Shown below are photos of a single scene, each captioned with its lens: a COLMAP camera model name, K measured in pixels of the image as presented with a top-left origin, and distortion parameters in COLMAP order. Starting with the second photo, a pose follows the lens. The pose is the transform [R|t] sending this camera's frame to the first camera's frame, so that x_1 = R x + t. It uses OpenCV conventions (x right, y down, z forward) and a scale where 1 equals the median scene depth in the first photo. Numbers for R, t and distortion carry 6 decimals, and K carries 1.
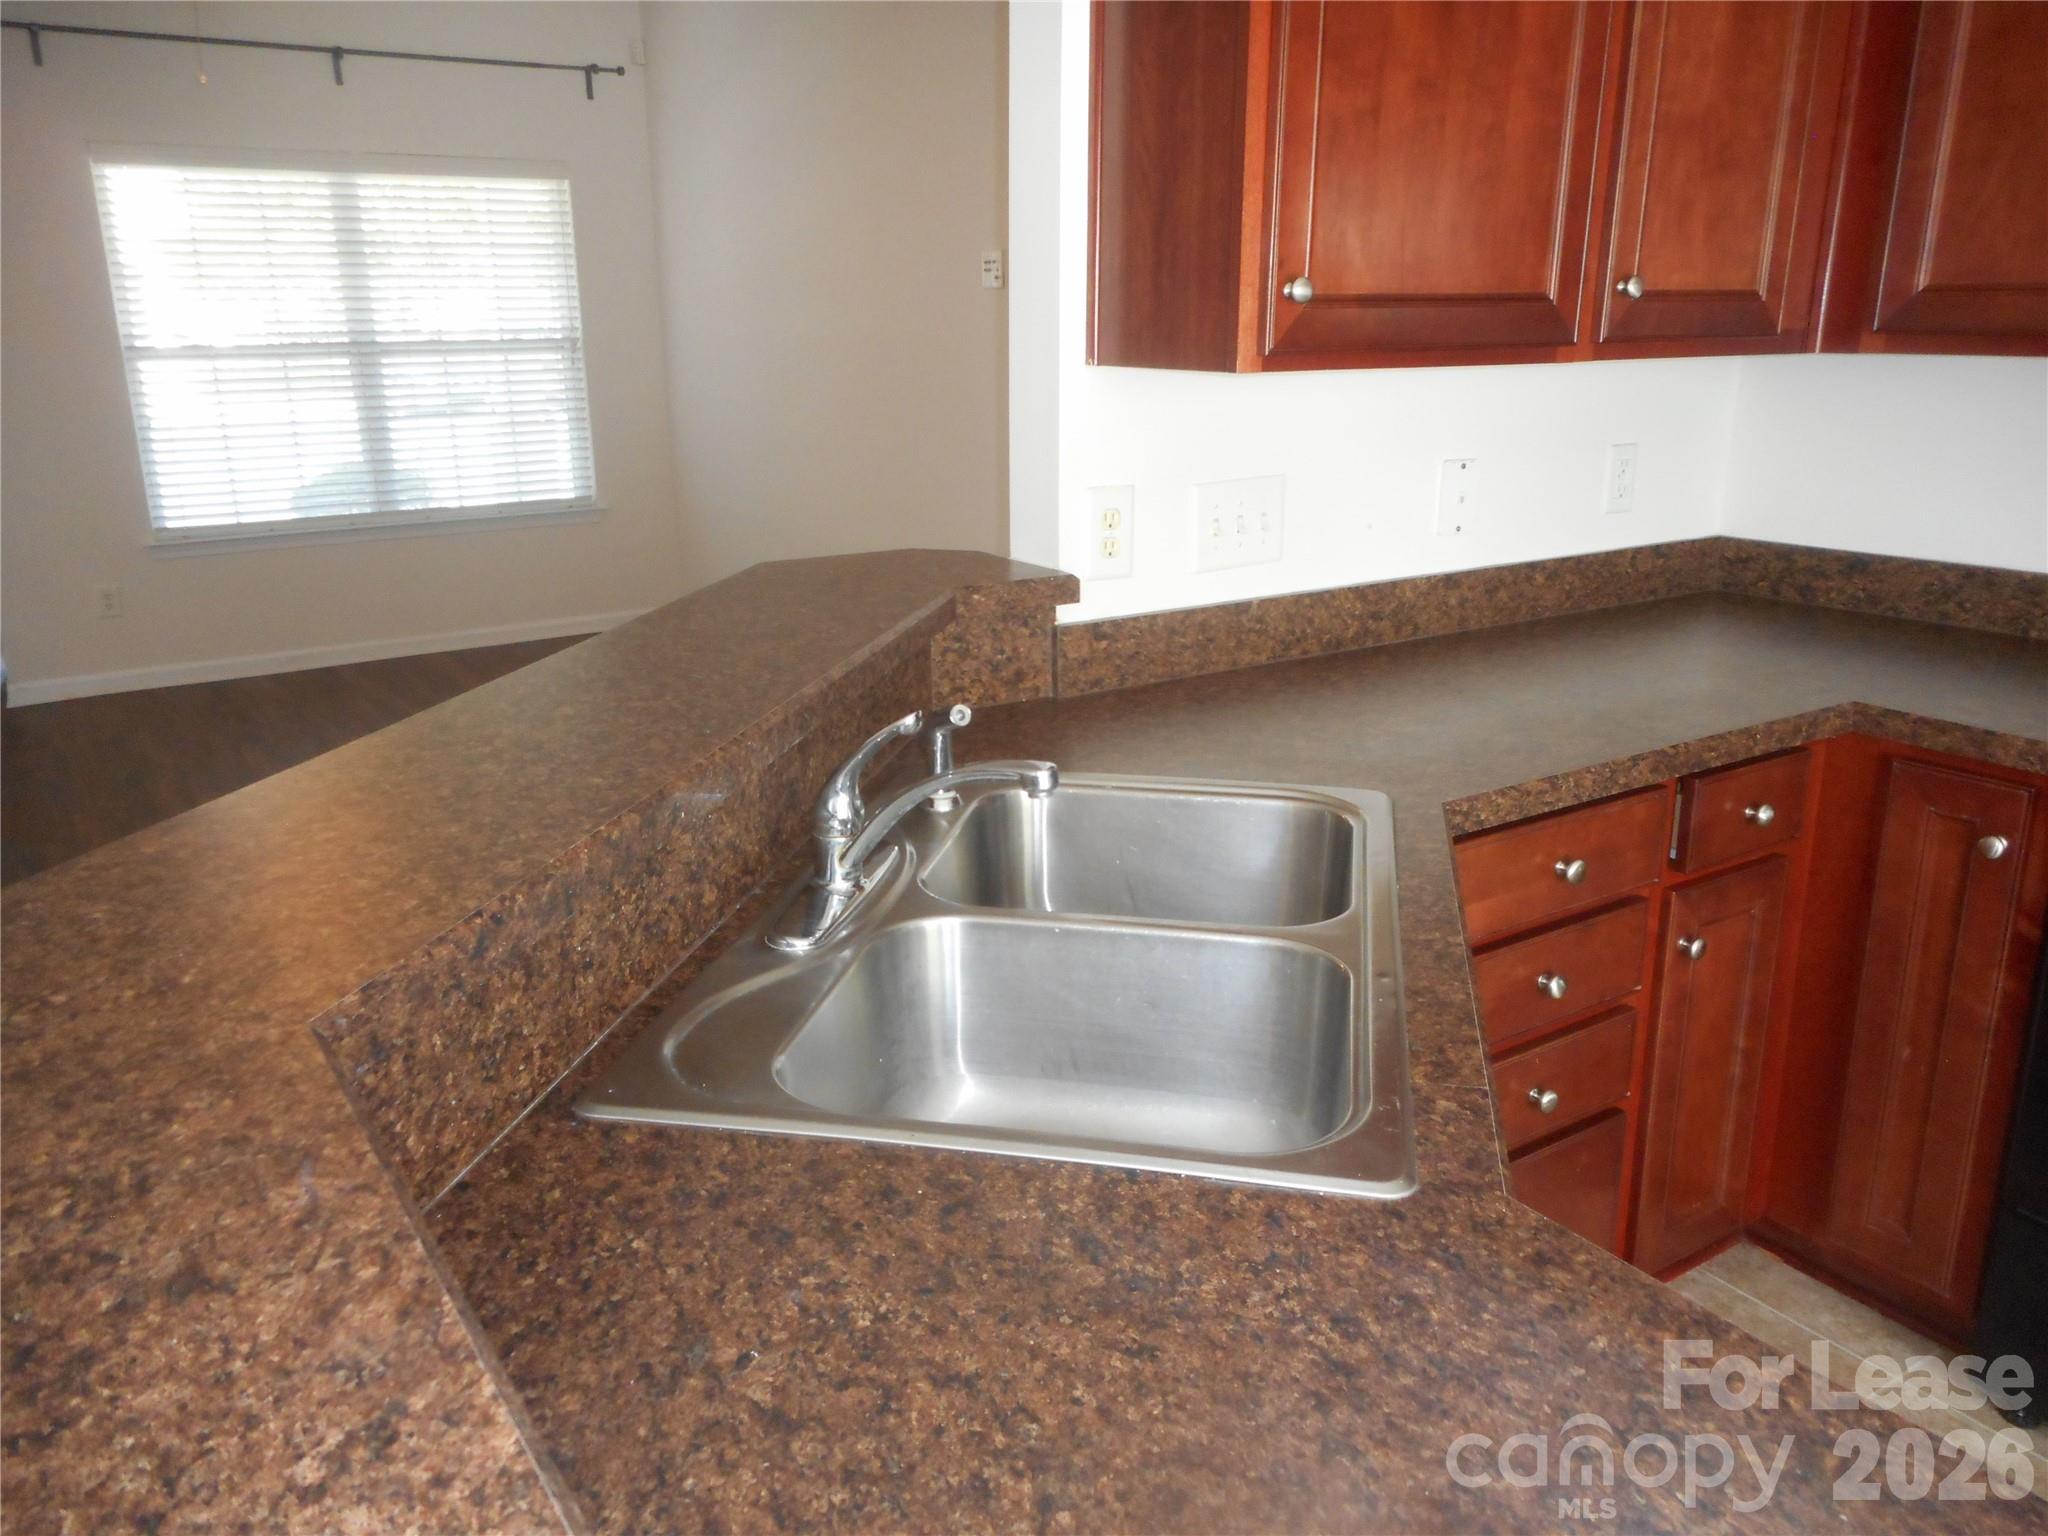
lens RADIAL K [[1545.3, 0, 1006.6], [0, 1545.3, 760.7], [0, 0, 1]] dist [0.003690, 0.001410]
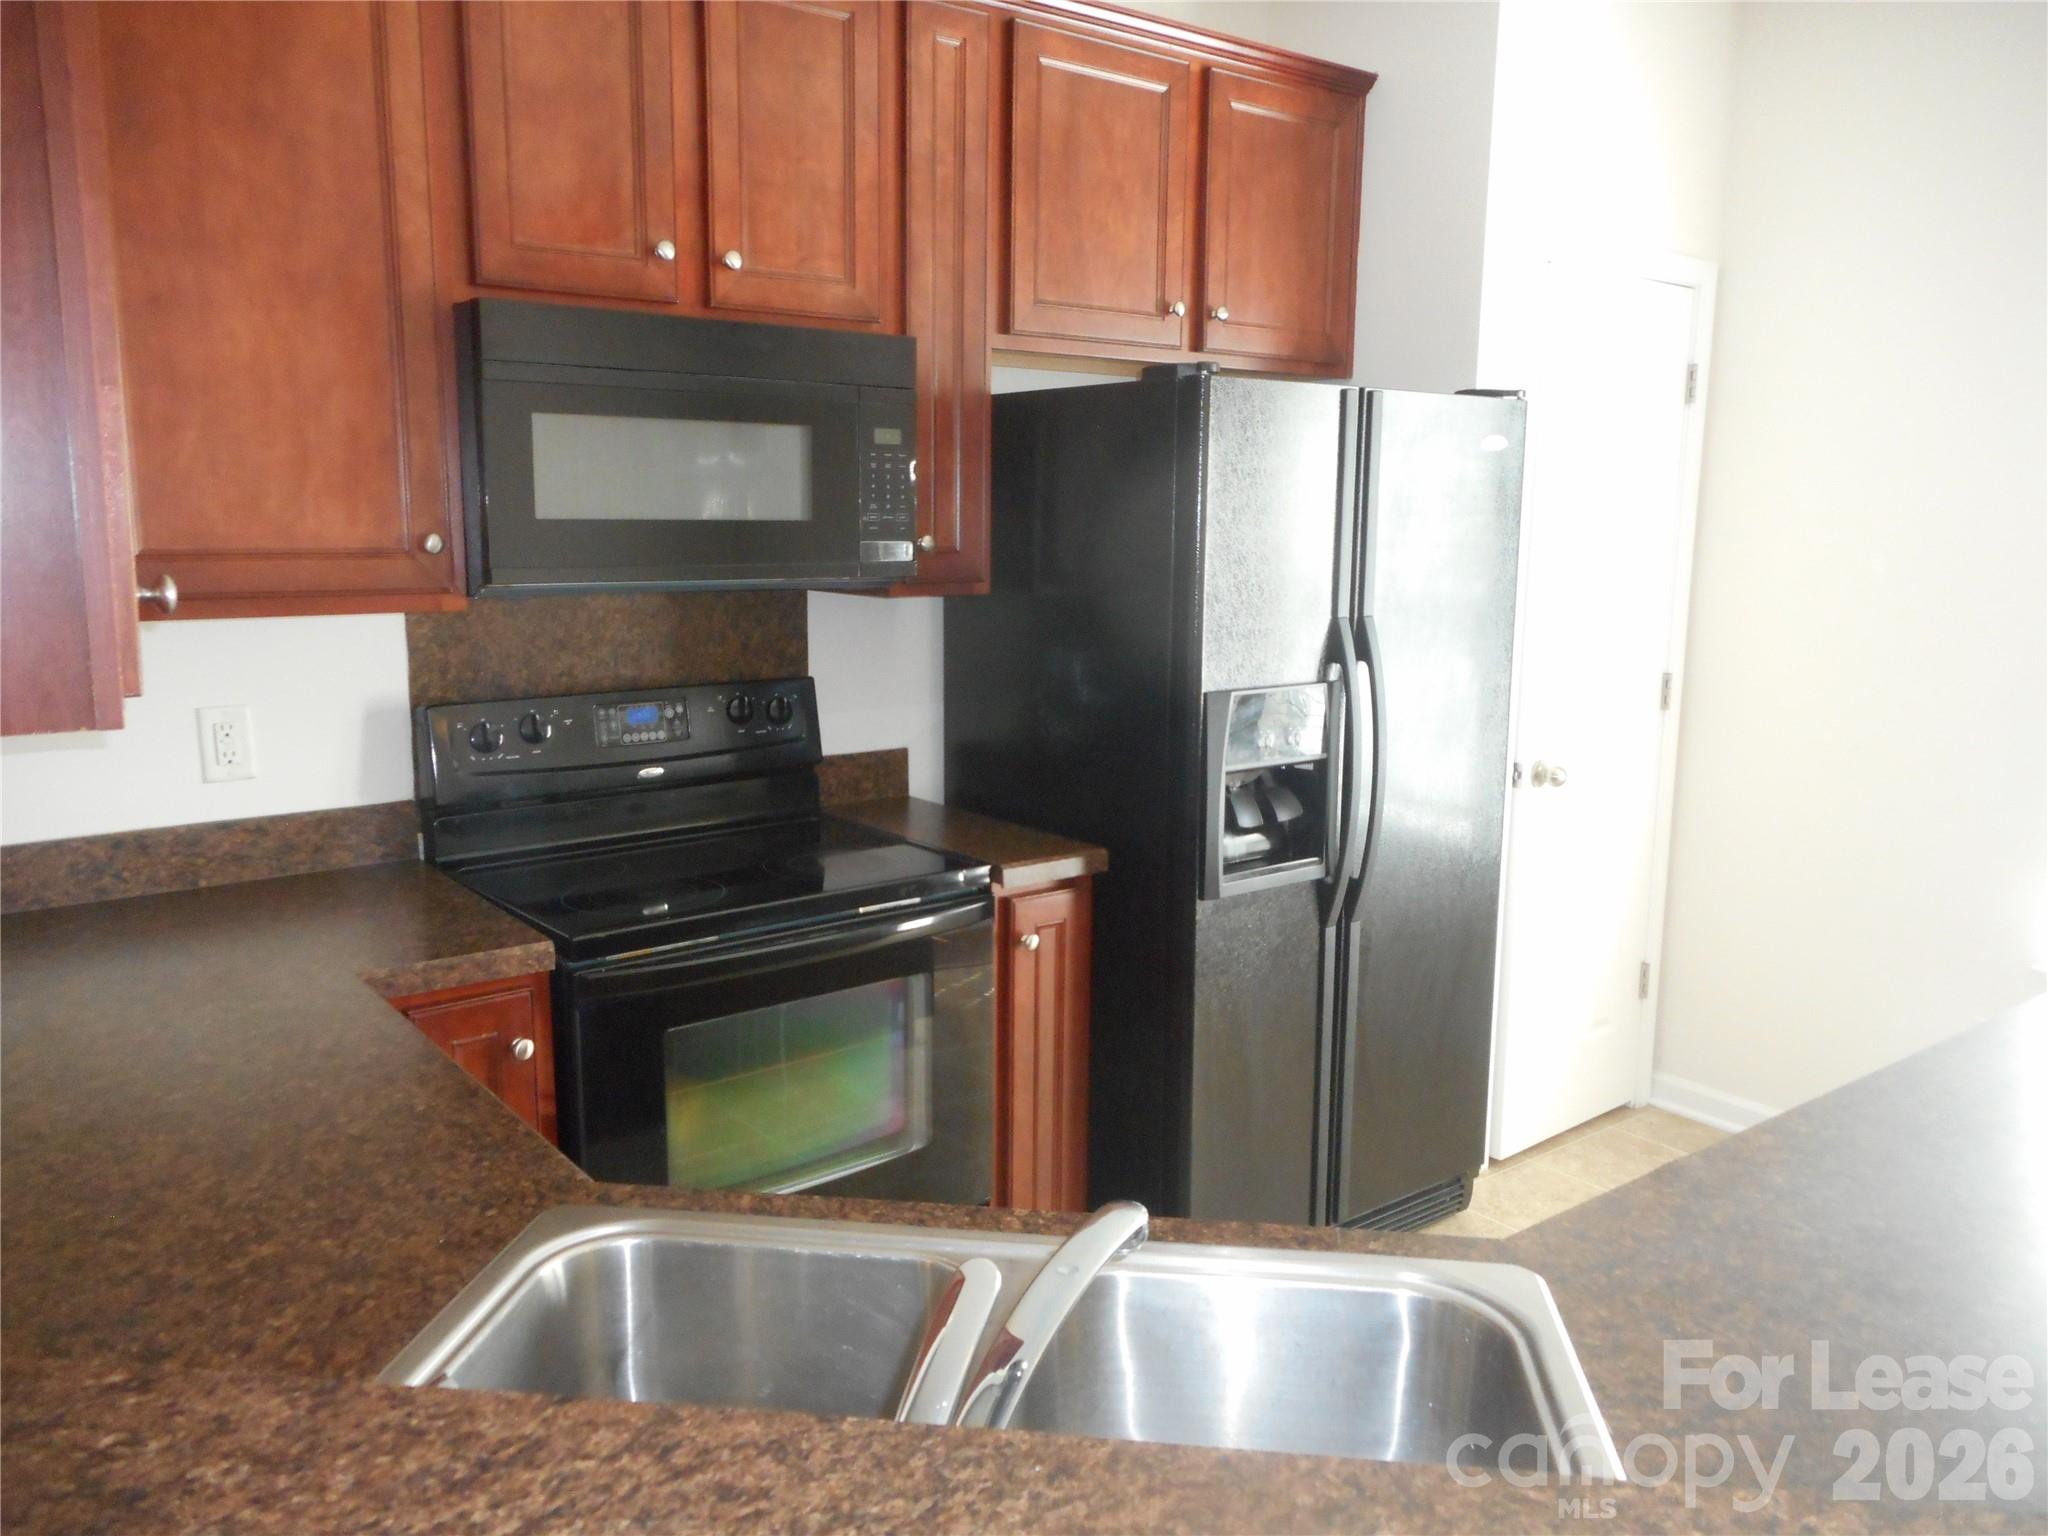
lens RADIAL K [[1545.3, 0, 1006.6], [0, 1545.3, 760.7], [0, 0, 1]] dist [0.003690, 0.001410]
pose [[-0.089034, -0.154285, 0.984007, -0.379067], [0.276526, 0.945264, 0.173231, -0.195345], [-0.956873, 0.287527, -0.041497, 0.539527]]
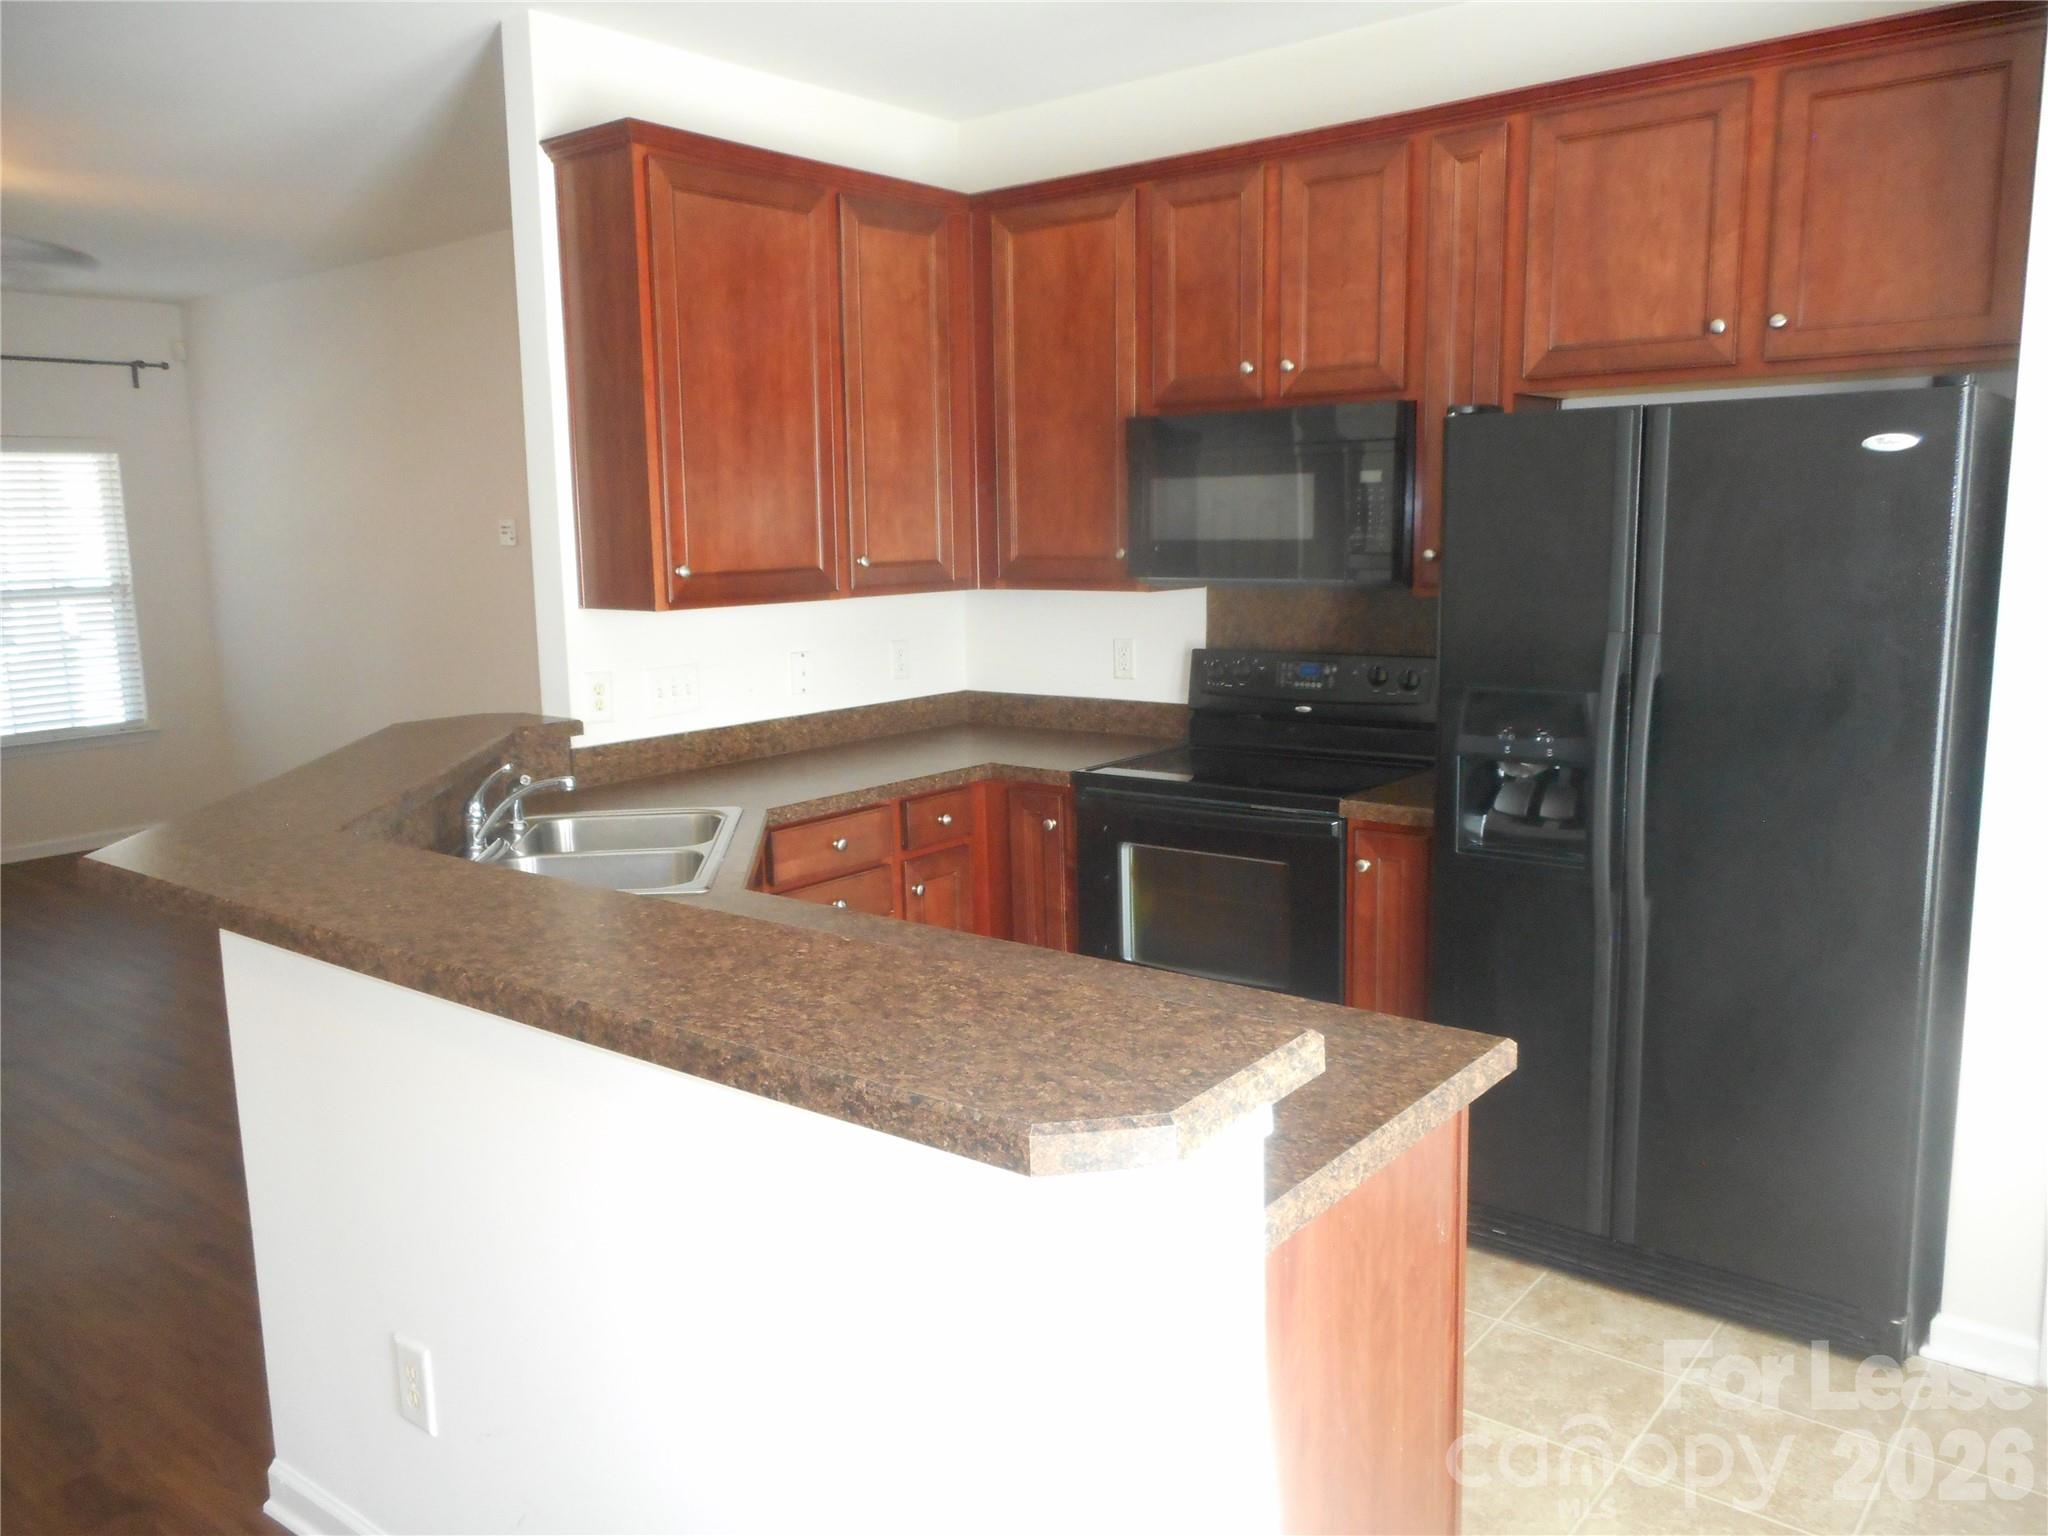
lens RADIAL K [[1545.3, 0, 1006.6], [0, 1545.3, 760.7], [0, 0, 1]] dist [0.003690, 0.001410]
pose [[0.951745, -0.059901, 0.300987, -0.027668], [0.099686, 0.987925, -0.118604, 0.184612], [-0.290248, 0.142885, 0.946224, -0.828569]]
